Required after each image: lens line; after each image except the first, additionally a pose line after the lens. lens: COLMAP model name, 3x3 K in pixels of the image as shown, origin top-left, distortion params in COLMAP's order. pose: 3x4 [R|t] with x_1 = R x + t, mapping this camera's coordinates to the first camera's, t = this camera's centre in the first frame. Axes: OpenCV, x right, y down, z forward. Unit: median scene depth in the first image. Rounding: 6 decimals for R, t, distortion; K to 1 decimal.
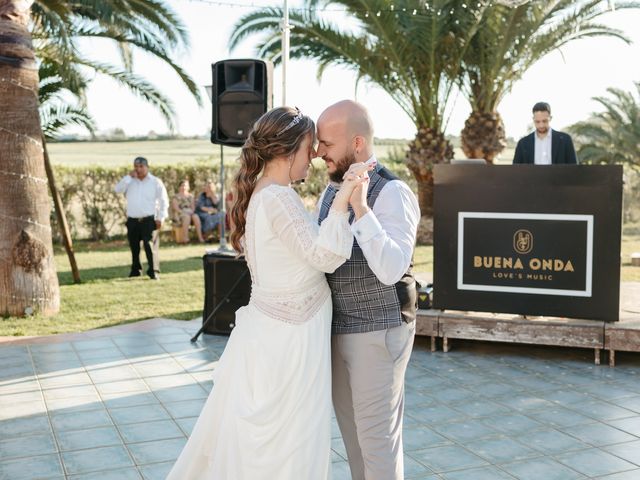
lens RADIAL K [[664.1, 0, 320.0], [0, 664.1, 240.0], [0, 0, 1]] dist [0.107604, 0.007775]
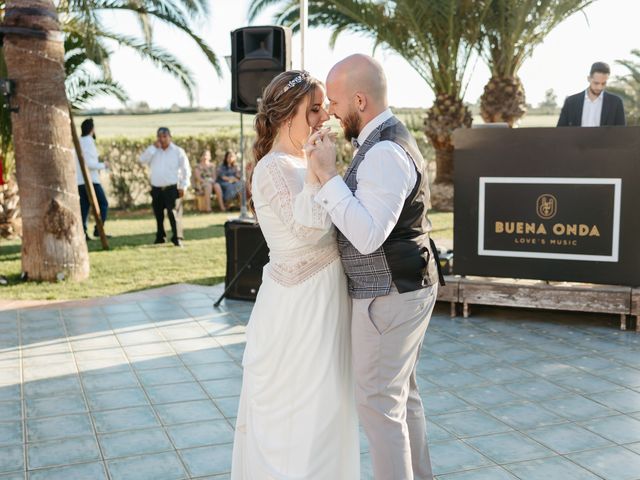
lens RADIAL K [[781.5, 0, 320.0], [0, 781.5, 240.0], [0, 0, 1]] dist [0.104258, -0.000426]
pose [[0.998950, -0.002586, -0.045749, 0.025814], [0.005218, 0.998332, 0.057504, -0.018784], [0.045524, -0.057683, 0.997296, -0.192132]]
